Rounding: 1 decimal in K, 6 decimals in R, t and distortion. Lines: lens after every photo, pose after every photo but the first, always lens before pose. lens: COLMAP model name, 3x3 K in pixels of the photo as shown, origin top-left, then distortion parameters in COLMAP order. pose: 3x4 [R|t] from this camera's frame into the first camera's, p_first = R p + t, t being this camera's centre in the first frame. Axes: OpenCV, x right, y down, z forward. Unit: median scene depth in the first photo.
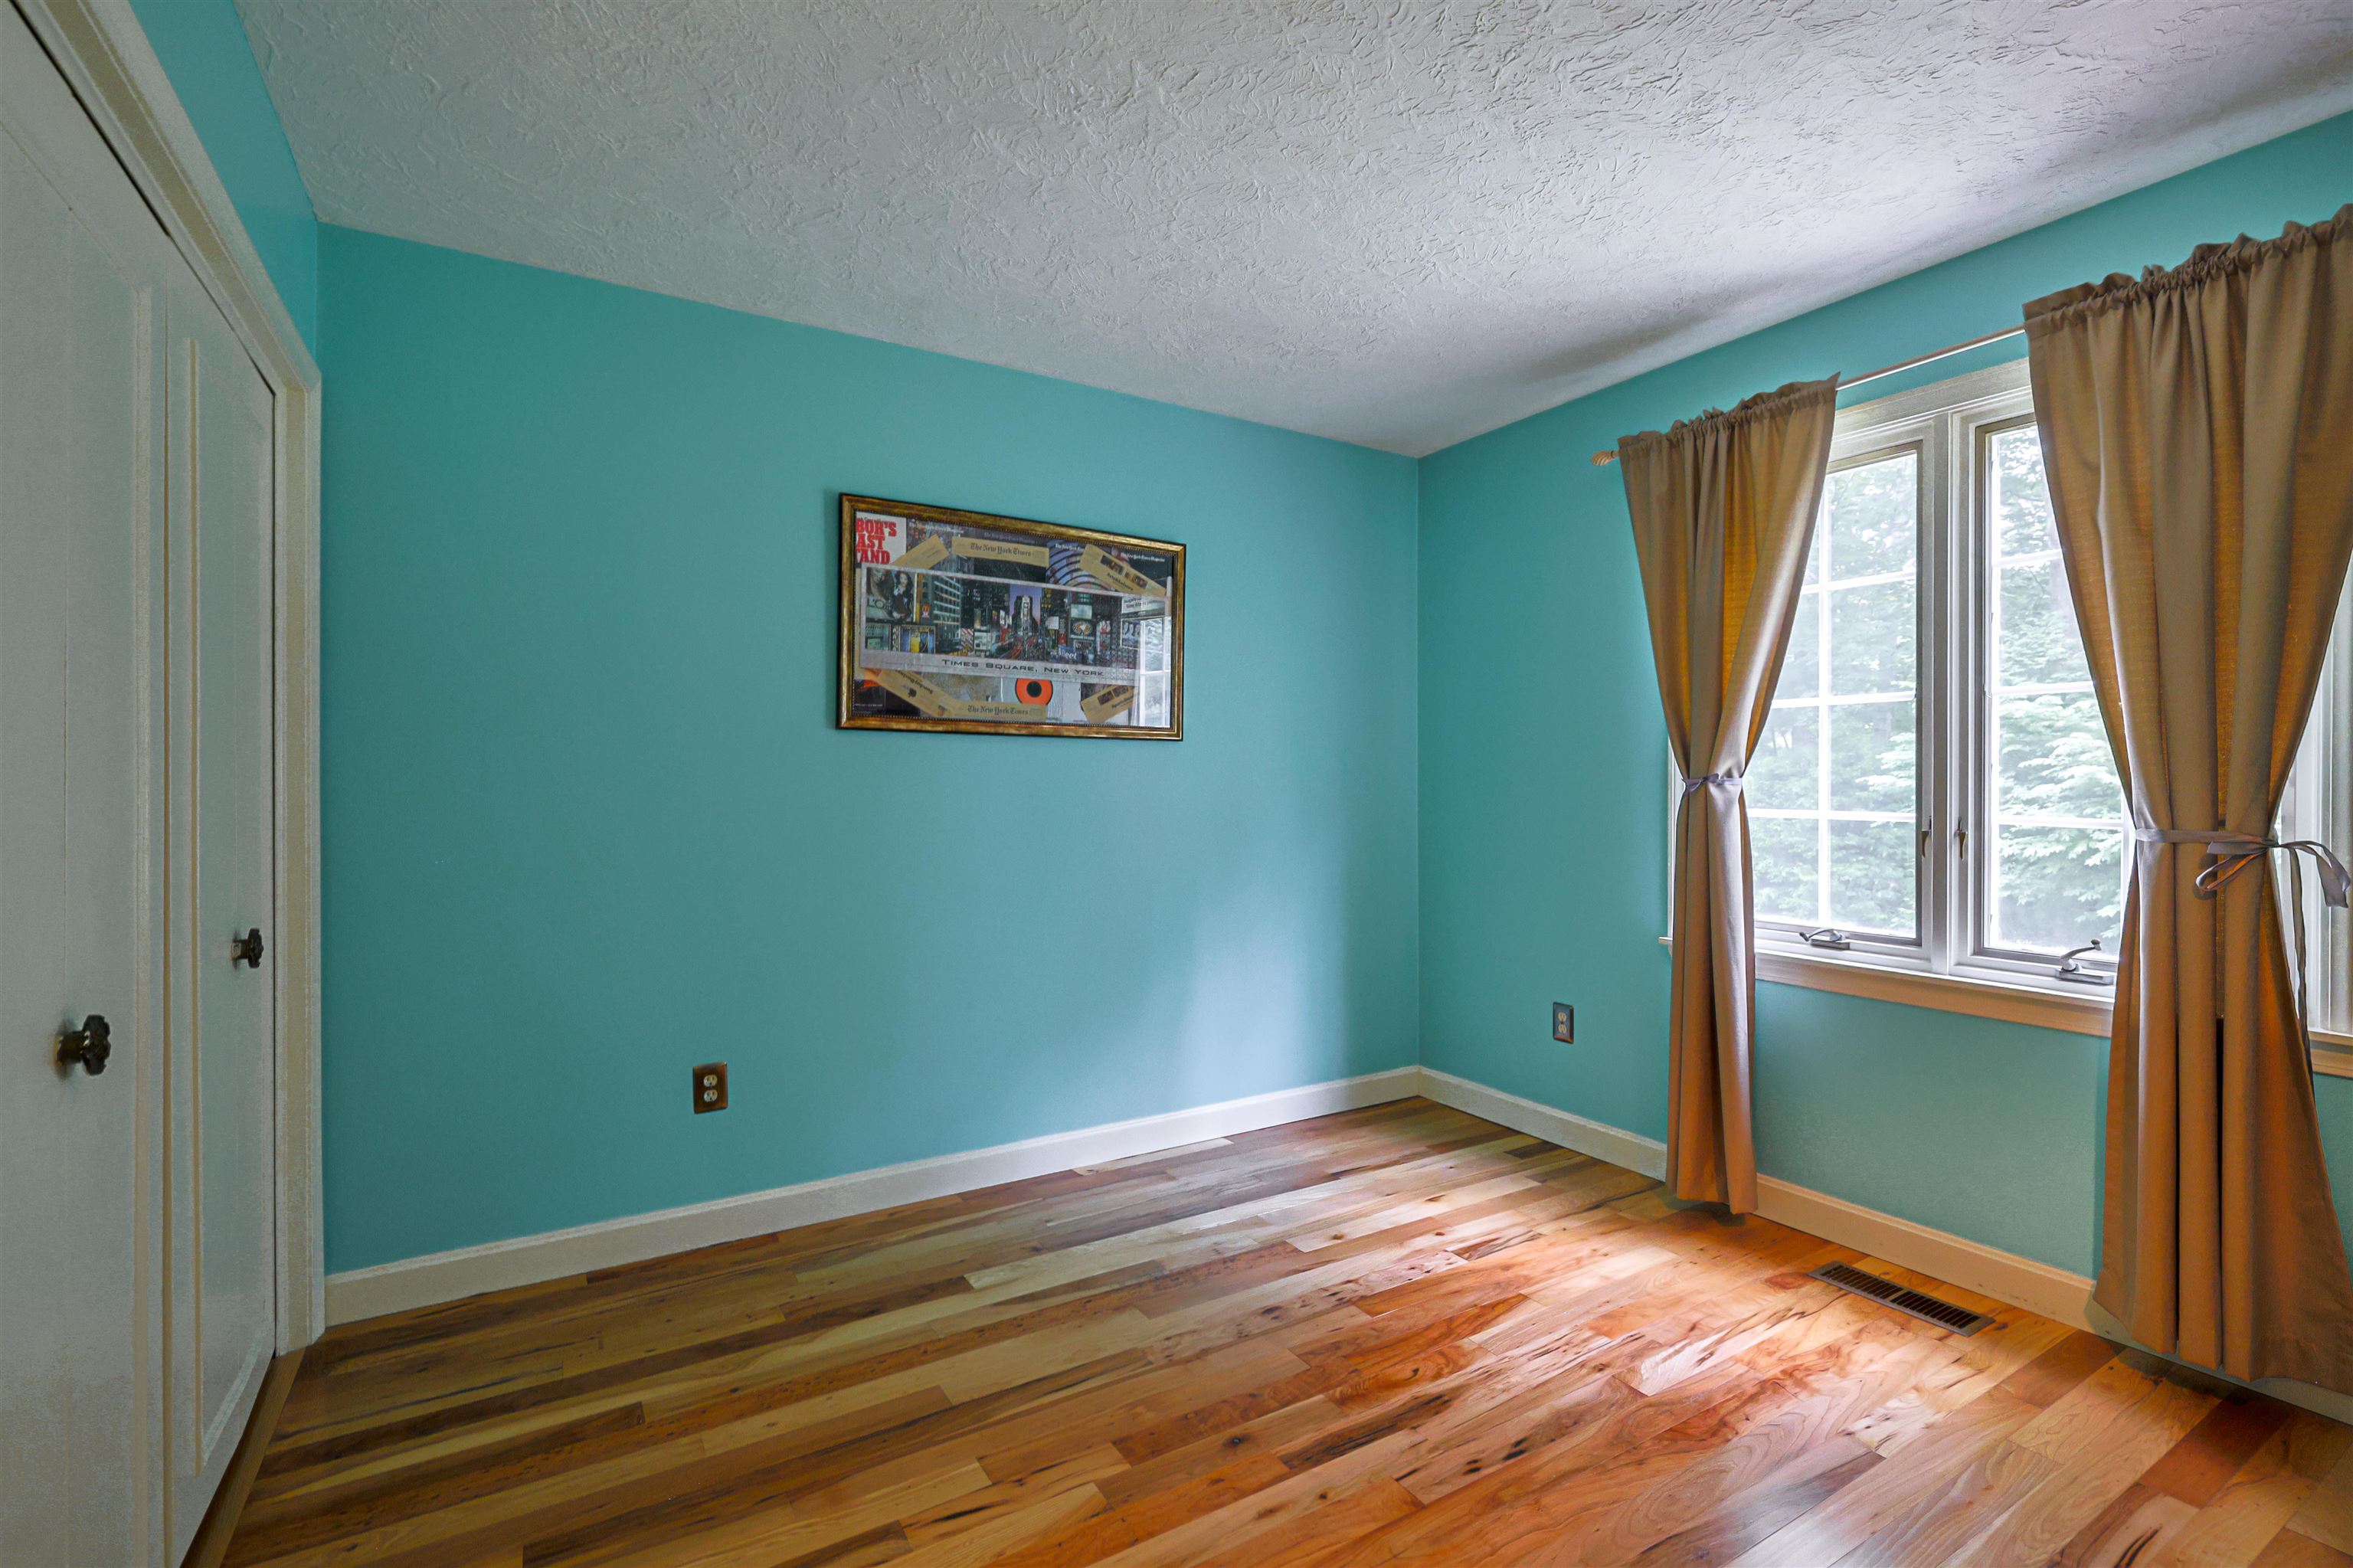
lens RADIAL K [[1047.1, 0, 1179.3], [0, 1047.1, 783.8], [0, 0, 1]] dist [0.001324, -0.000655]
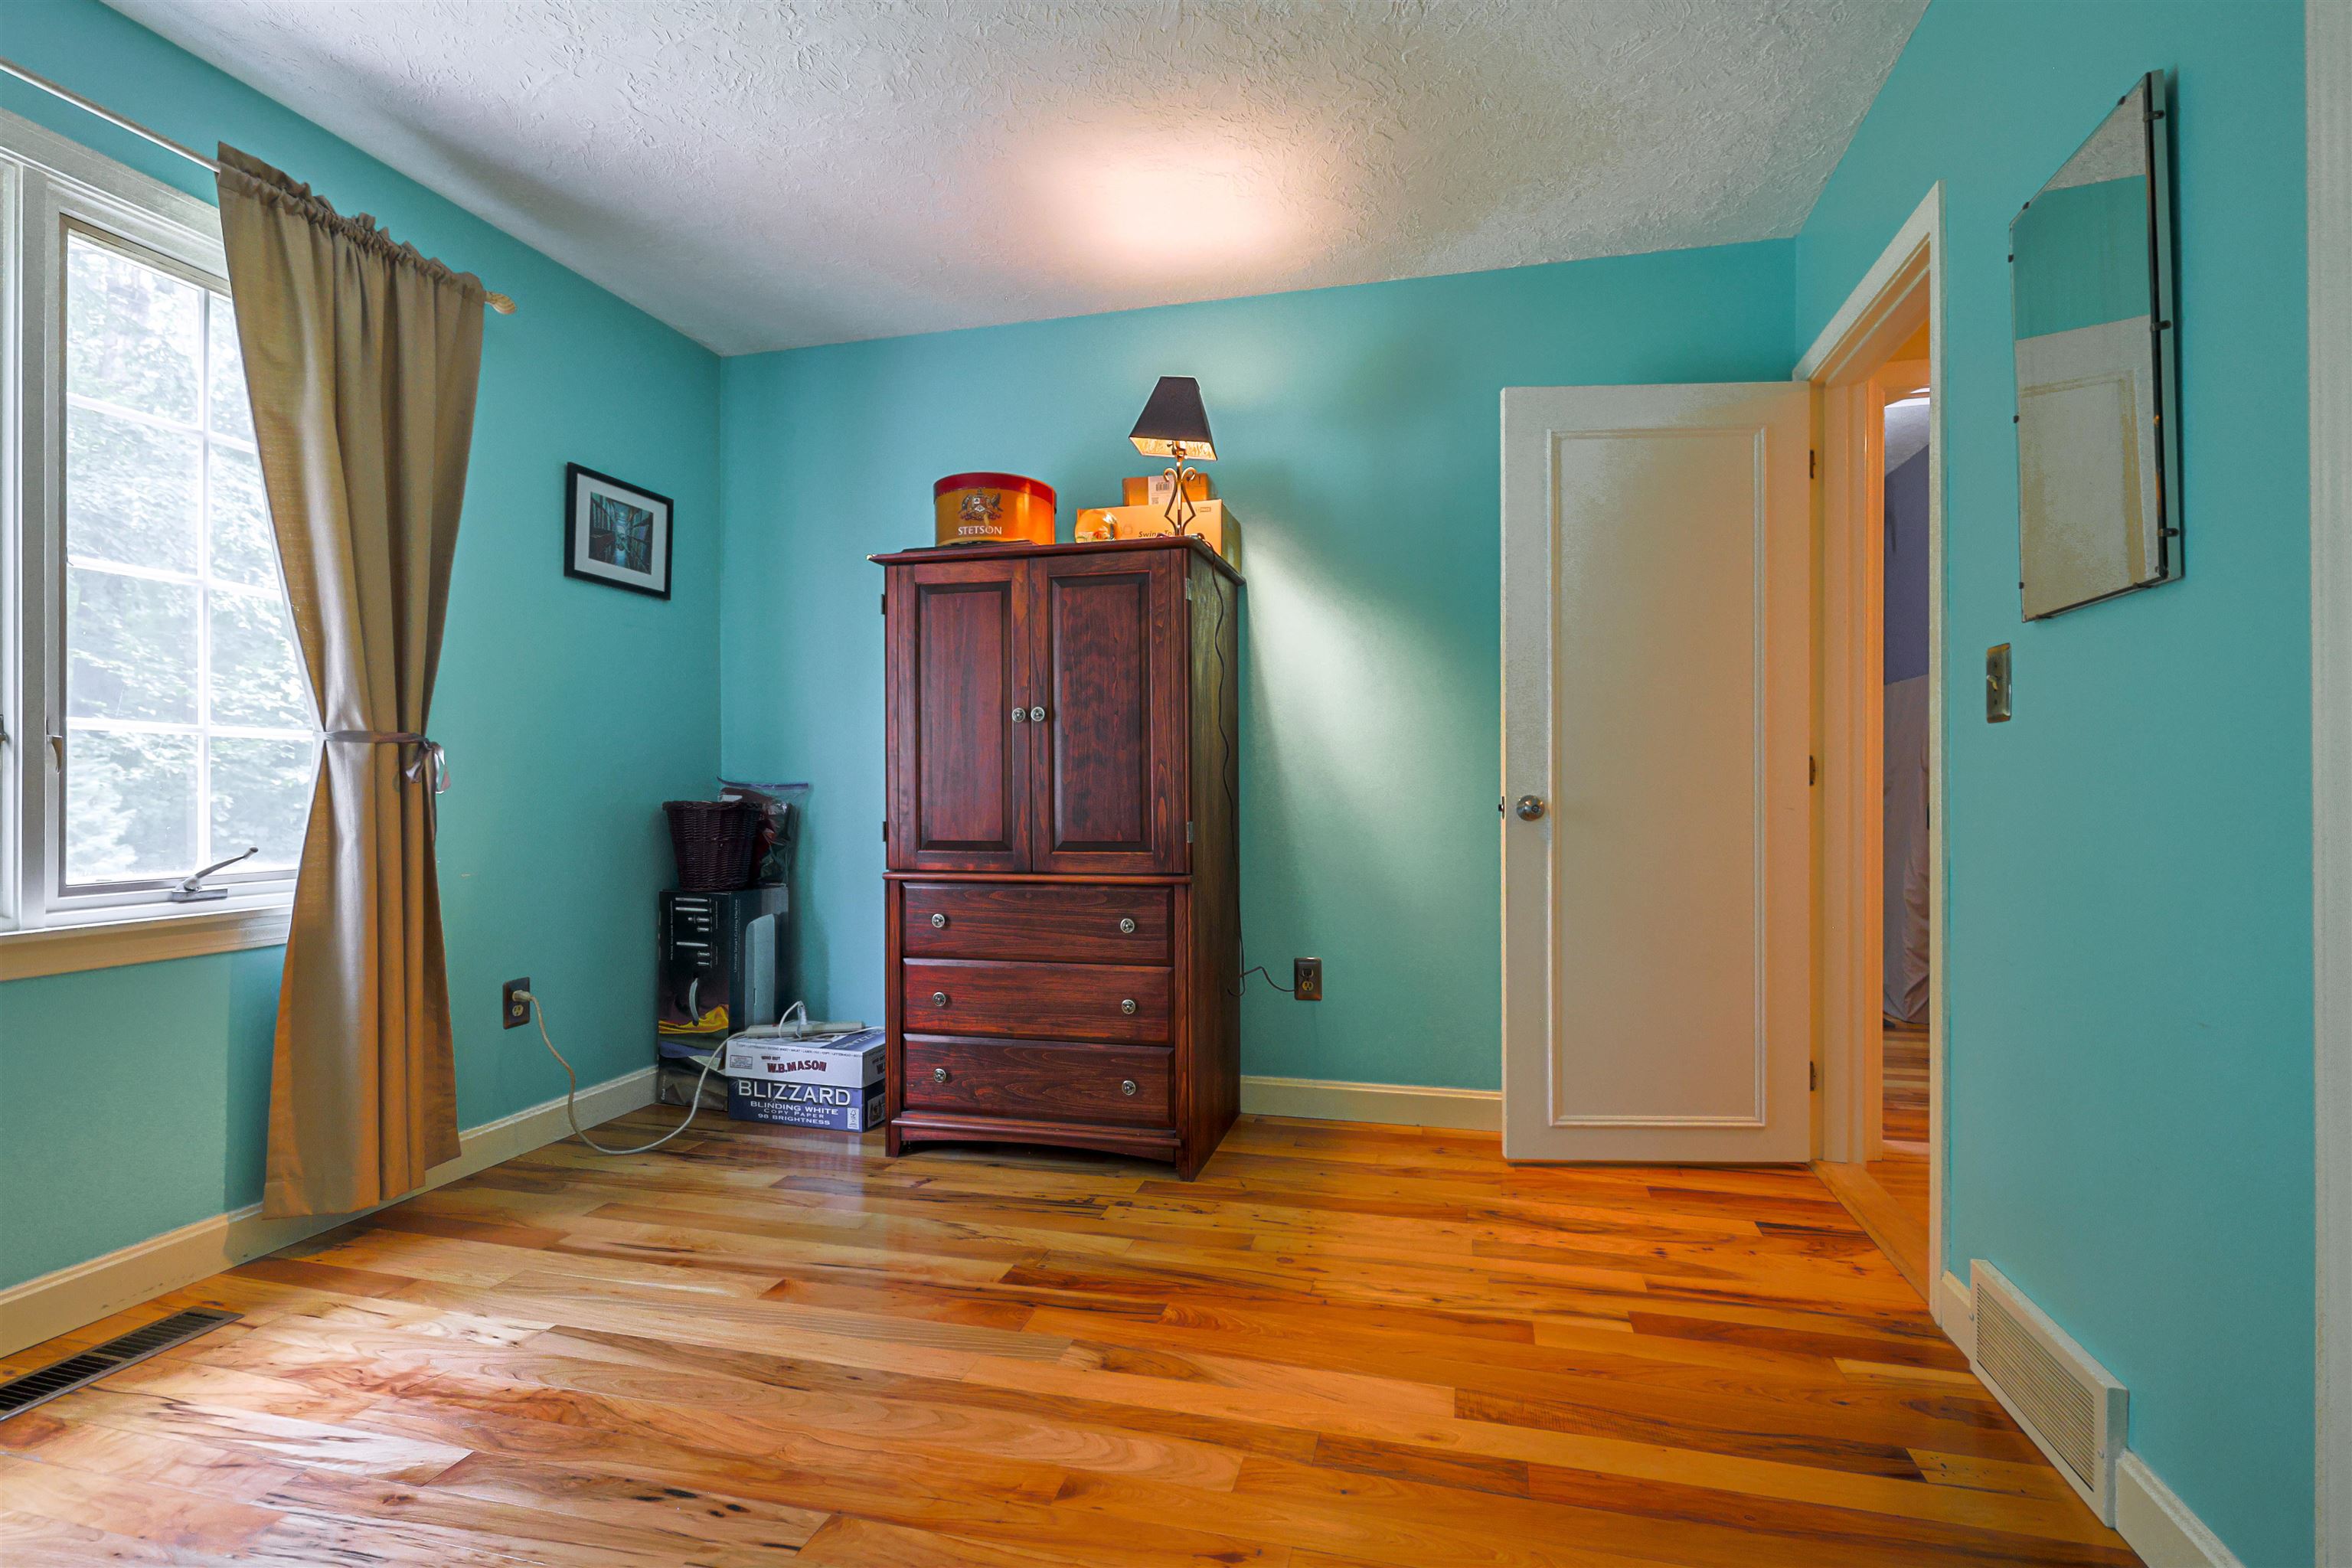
lens RADIAL K [[1105.5, 0, 1184.2], [0, 1105.5, 784.6], [0, 0, 1]] dist [0.004256, -0.000352]
pose [[-0.696966, 0.005699, 0.717082, -0.468693], [0.004783, 0.999983, -0.003299, 0.102407], [-0.717088, 0.001130, -0.696981, 1.140620]]
